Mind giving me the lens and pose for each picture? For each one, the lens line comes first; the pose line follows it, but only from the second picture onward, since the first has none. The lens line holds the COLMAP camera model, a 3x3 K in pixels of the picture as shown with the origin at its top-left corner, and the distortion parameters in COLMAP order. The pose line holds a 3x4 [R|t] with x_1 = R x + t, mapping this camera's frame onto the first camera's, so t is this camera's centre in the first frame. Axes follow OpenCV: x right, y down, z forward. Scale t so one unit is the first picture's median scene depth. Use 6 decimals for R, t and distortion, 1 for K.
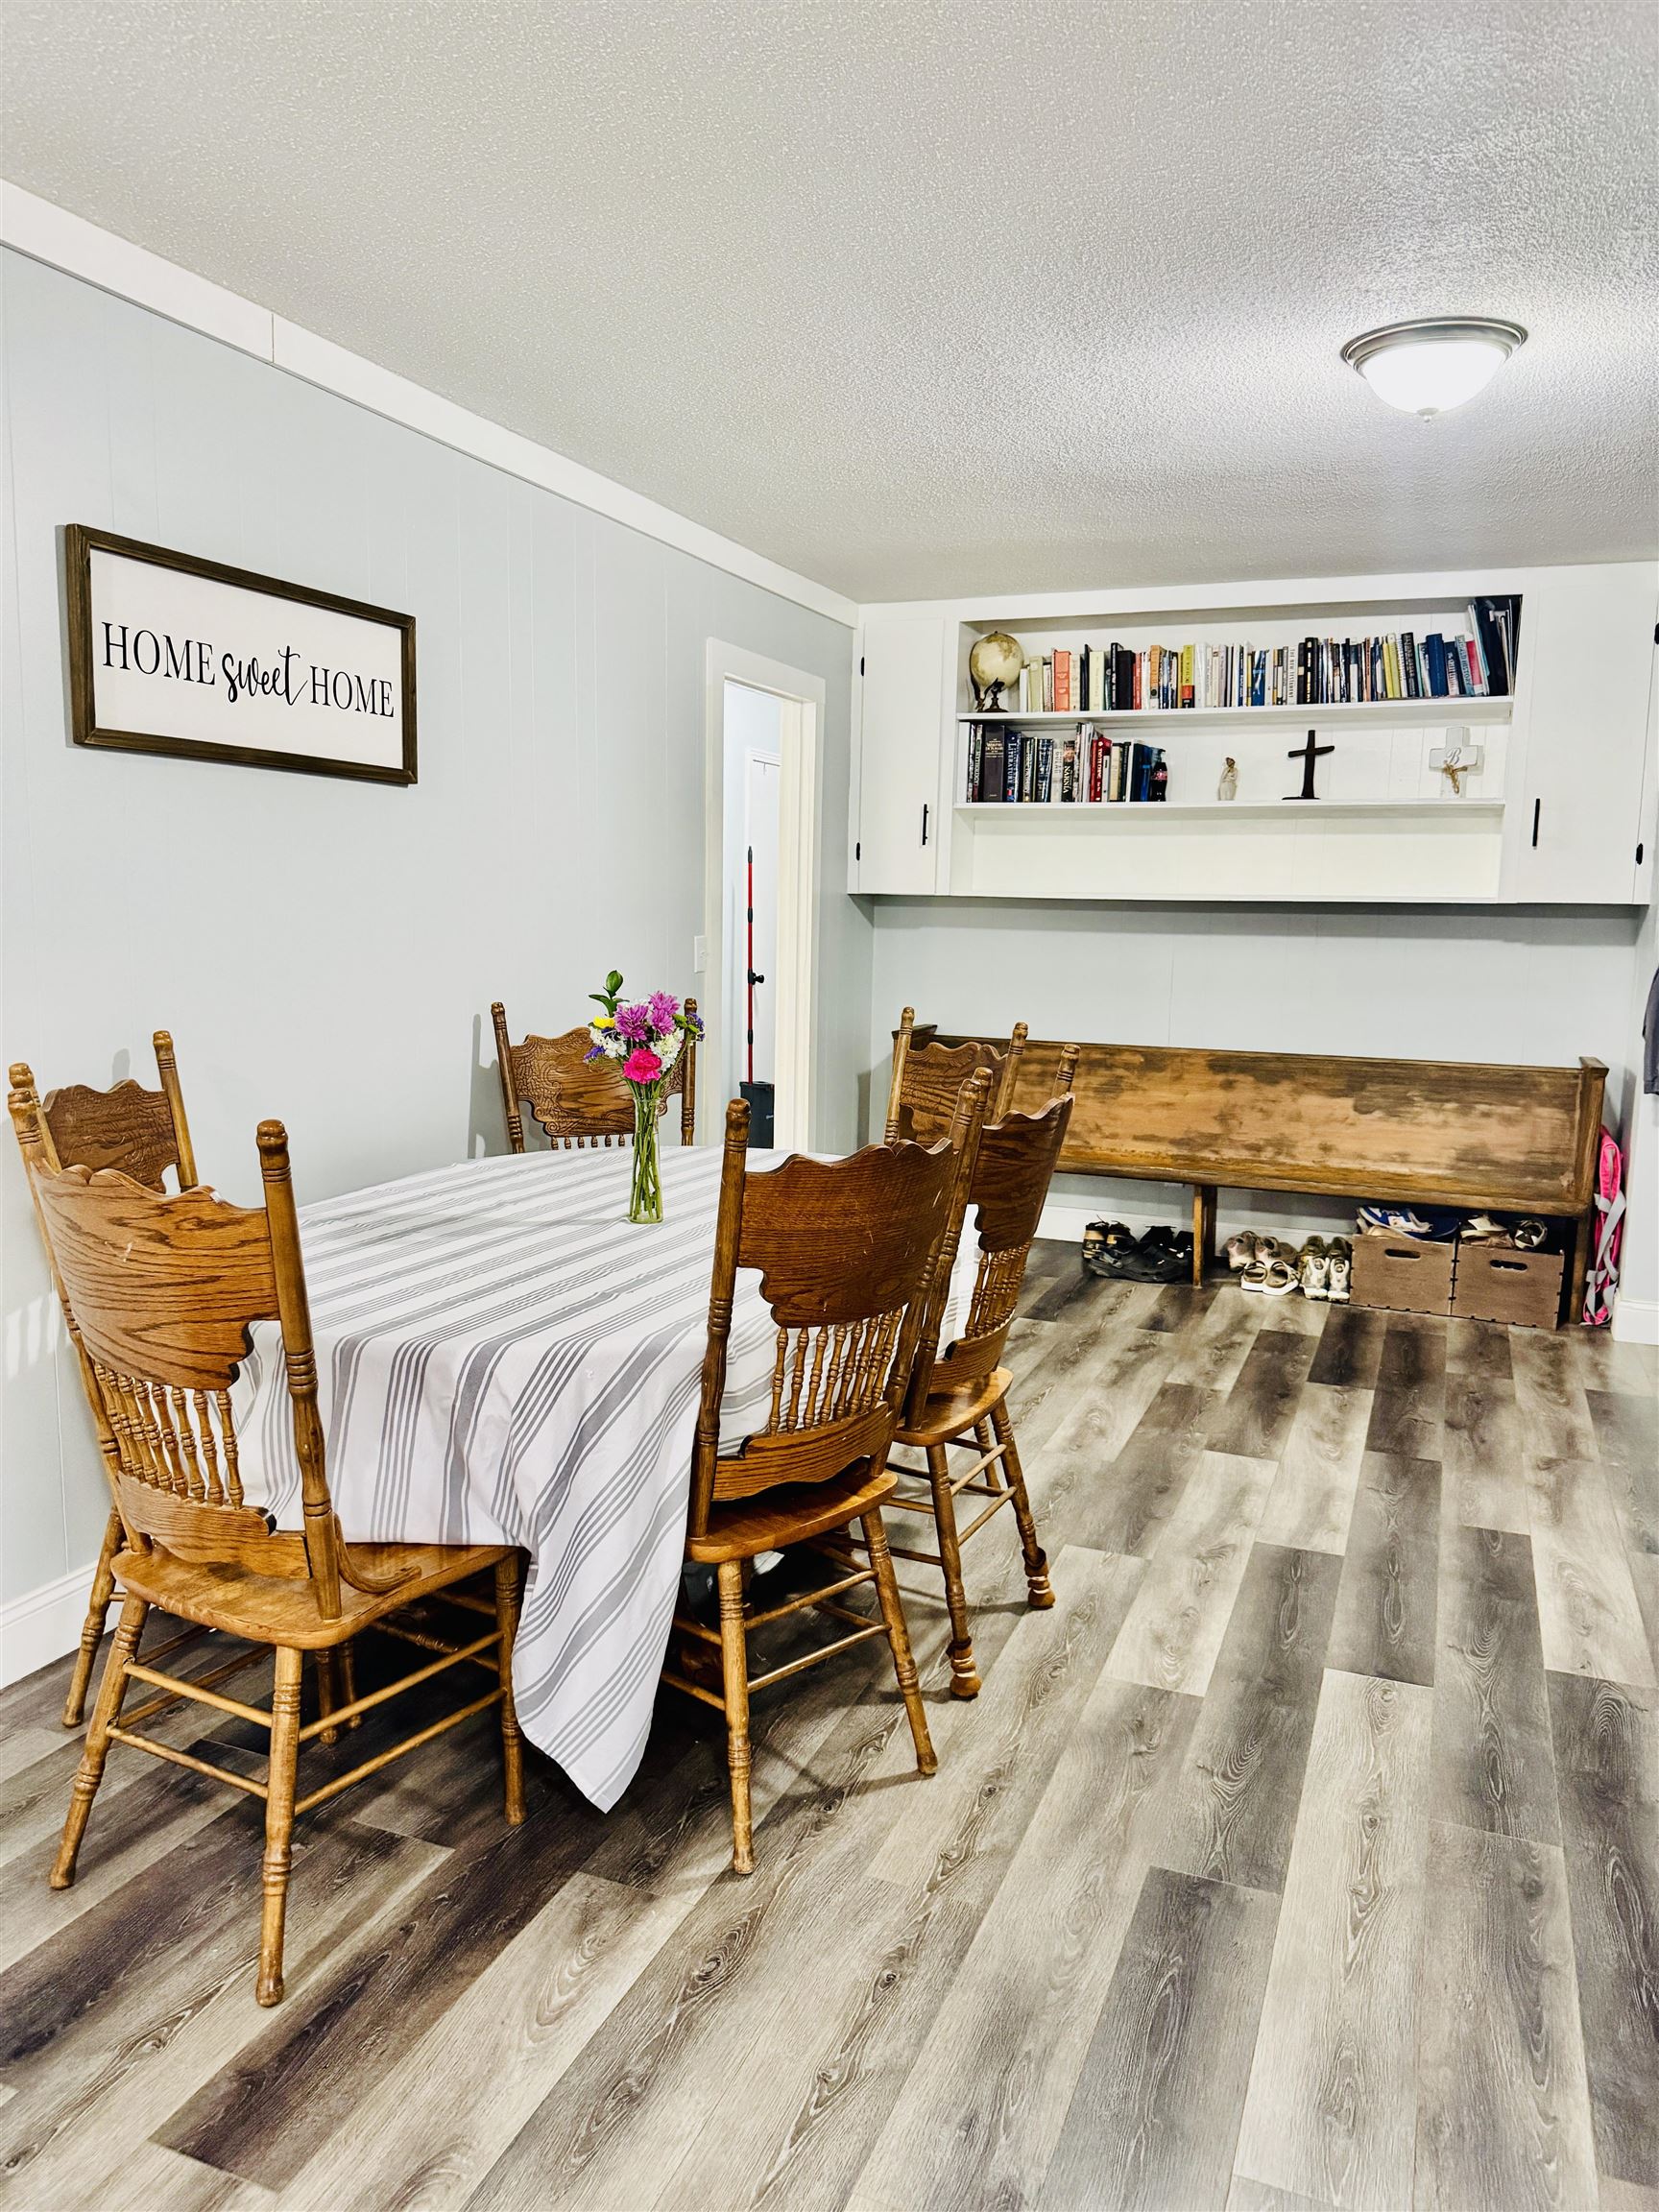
lens RADIAL K [[1601.5, 0, 829.5], [0, 1601.5, 1106.0], [0, 0, 1]] dist [-0.000797, -0.004238]
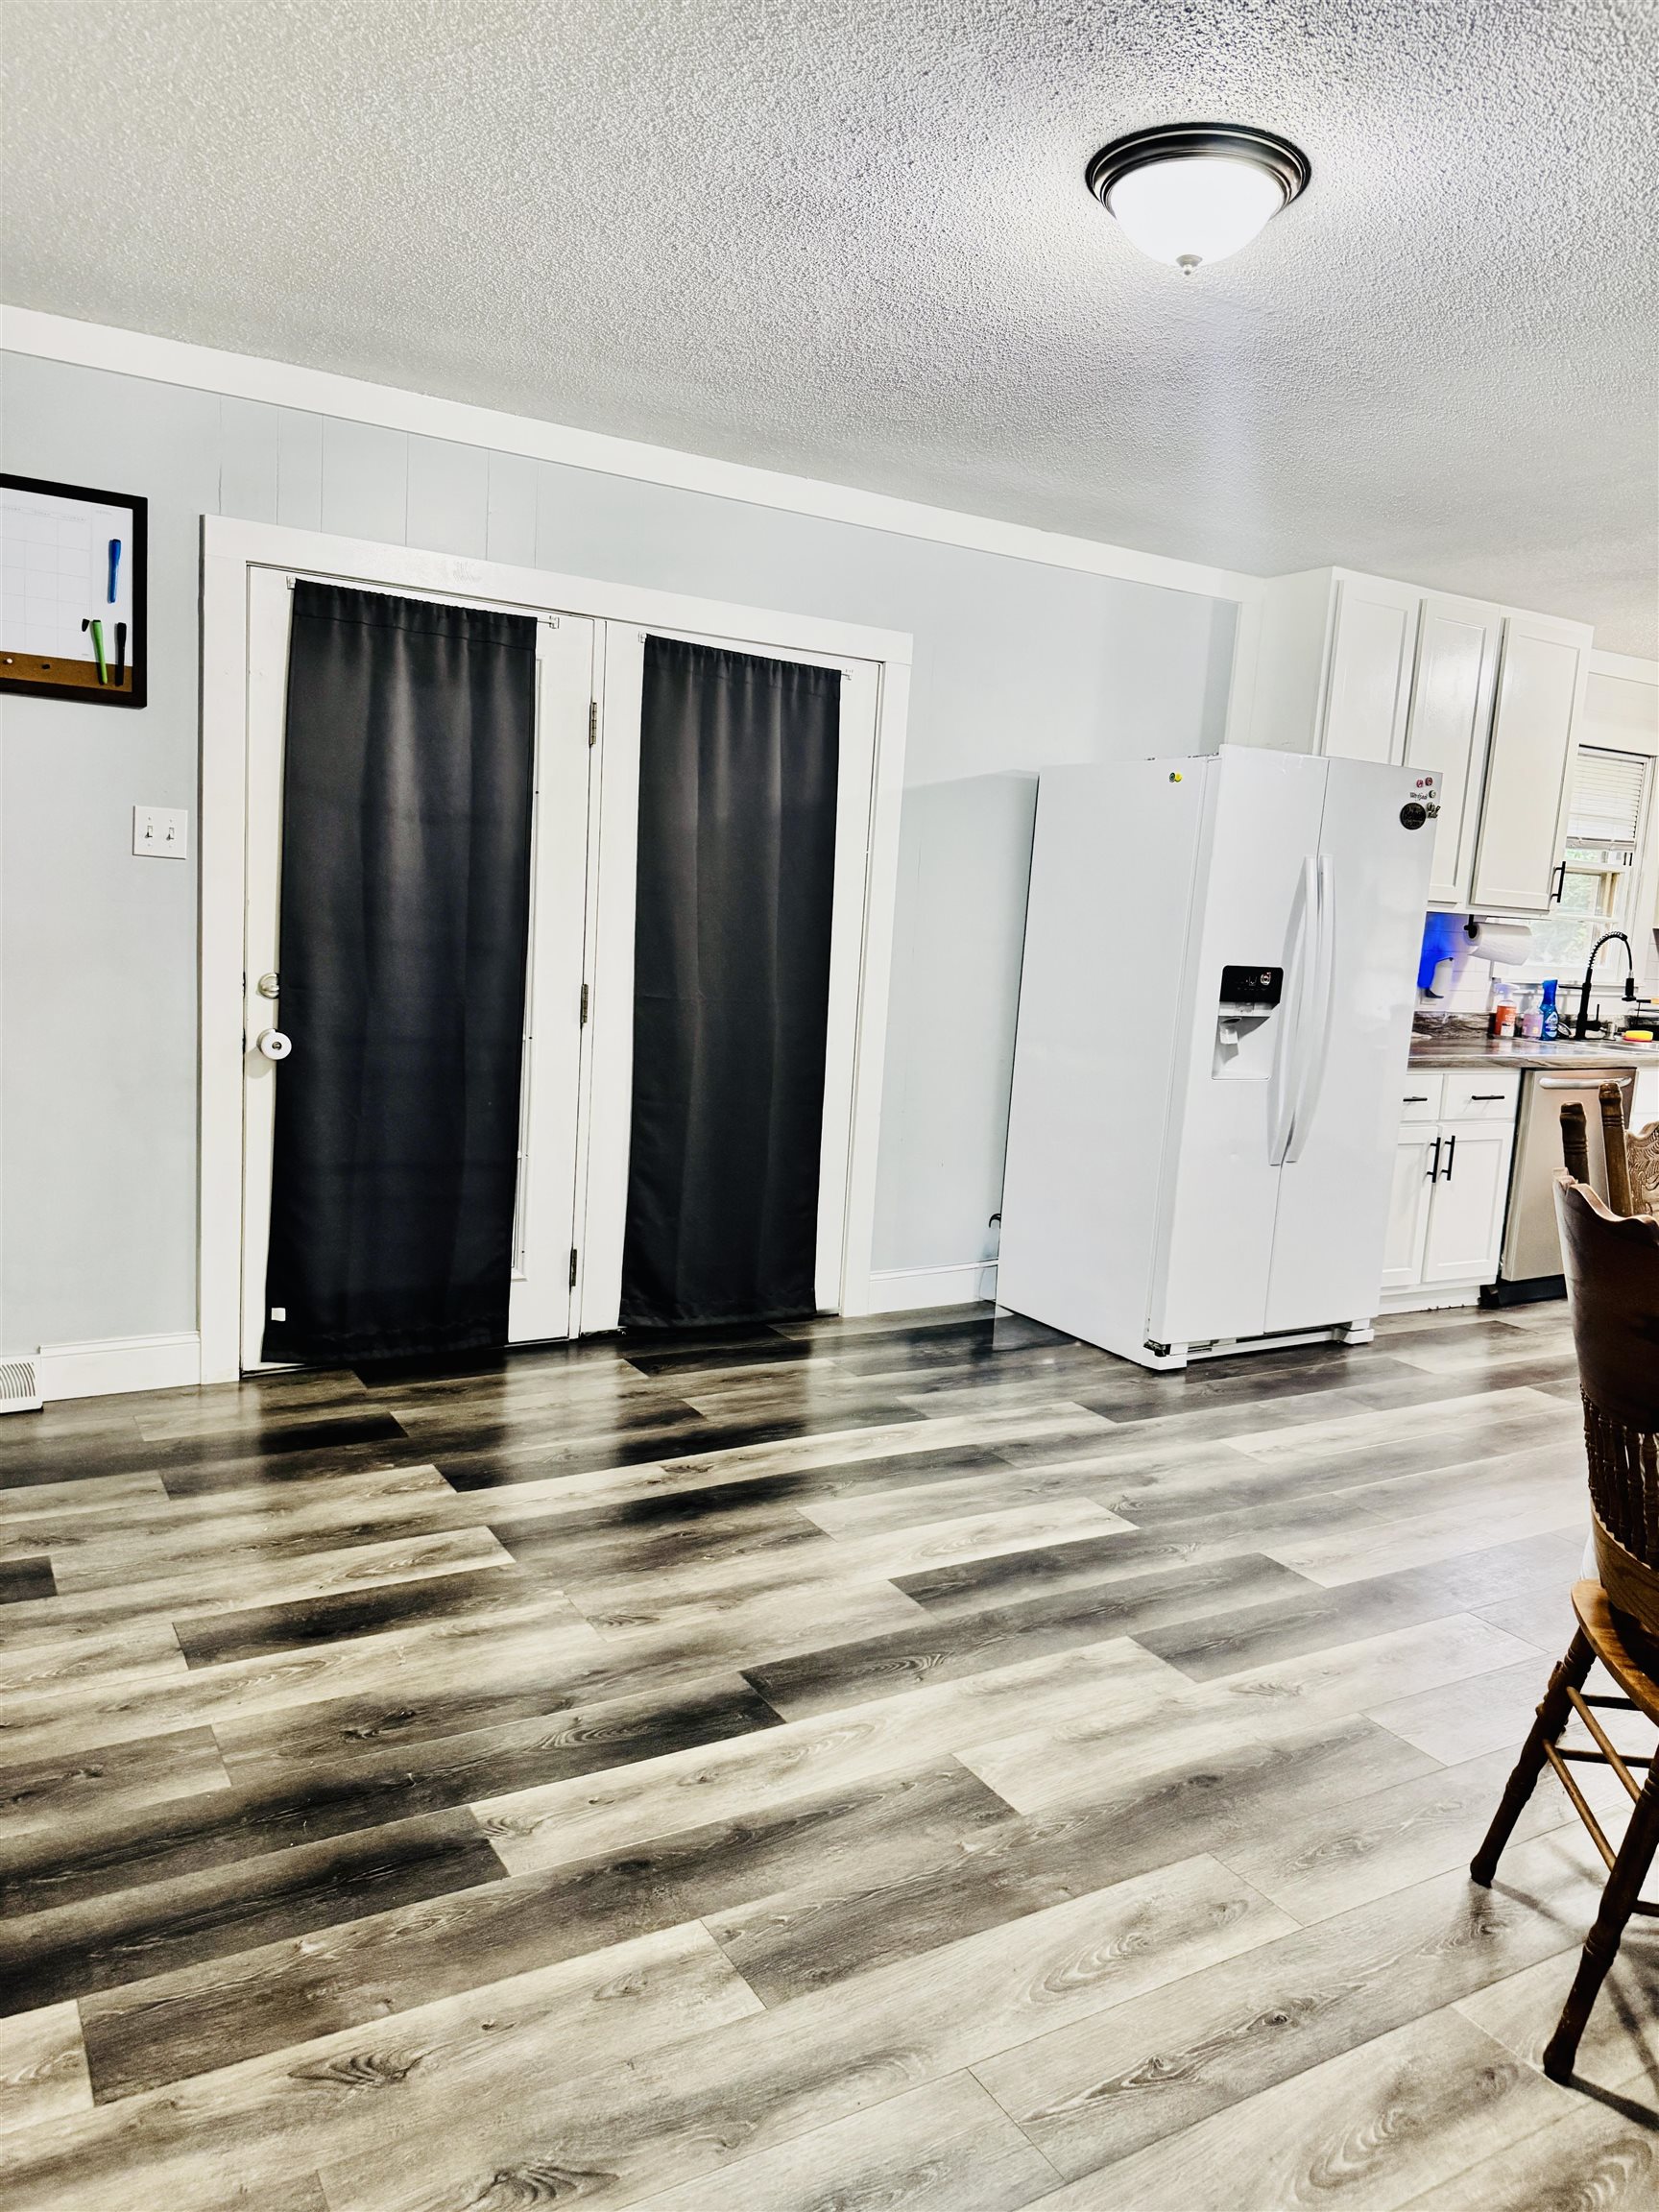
lens RADIAL K [[1601.5, 0, 829.5], [0, 1601.5, 1106.0], [0, 0, 1]] dist [-0.000797, -0.004238]
pose [[-0.789082, -0.148683, 0.596023, -0.018267], [0.013327, 0.965894, 0.258594, -0.181936], [-0.614144, 0.211995, -0.760188, 1.418417]]
